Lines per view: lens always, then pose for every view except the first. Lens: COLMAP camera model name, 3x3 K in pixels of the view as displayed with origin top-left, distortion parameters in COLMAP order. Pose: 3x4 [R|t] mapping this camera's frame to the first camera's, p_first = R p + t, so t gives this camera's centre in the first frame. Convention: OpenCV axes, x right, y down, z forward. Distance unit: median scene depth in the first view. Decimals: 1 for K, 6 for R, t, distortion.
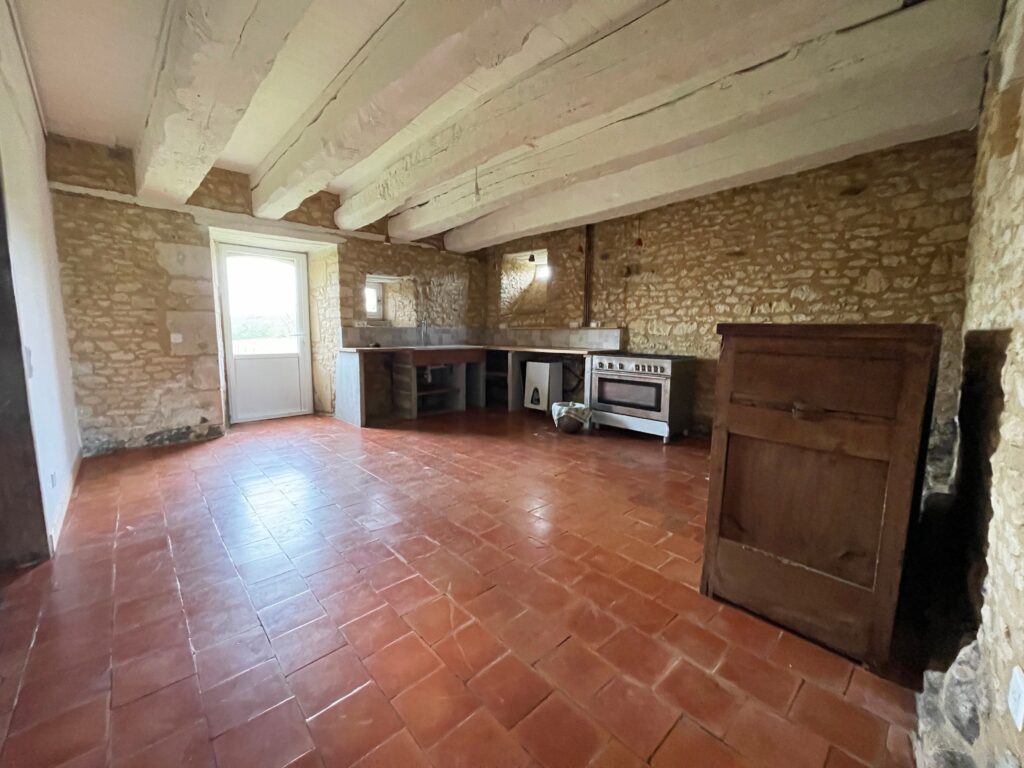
lens RADIAL K [[411.0, 0, 510.4], [0, 411.0, 382.2], [0, 0, 1]] dist [-0.003299, 0.000118]
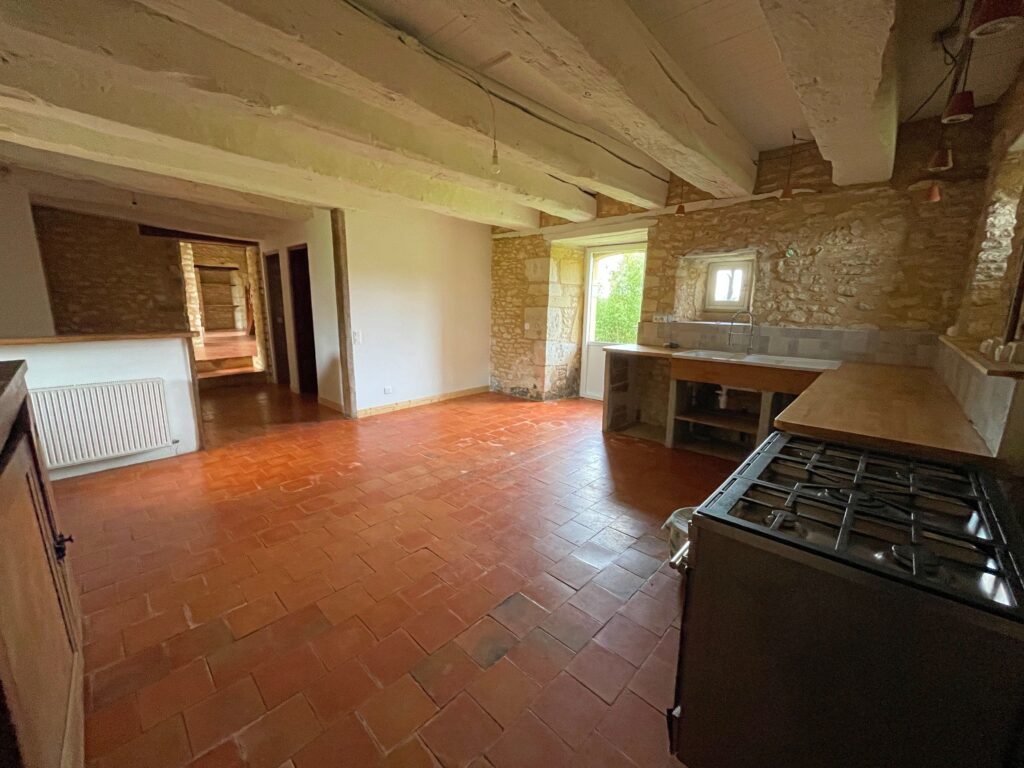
lens RADIAL K [[411.0, 0, 510.2], [0, 411.0, 383.0], [0, 0, 1]] dist [-0.003299, 0.000118]
pose [[0.054140, 0.192294, -0.979843, 0.609119], [-0.126670, 0.974677, 0.184281, -0.165937], [0.990466, 0.114140, 0.077126, 0.827027]]
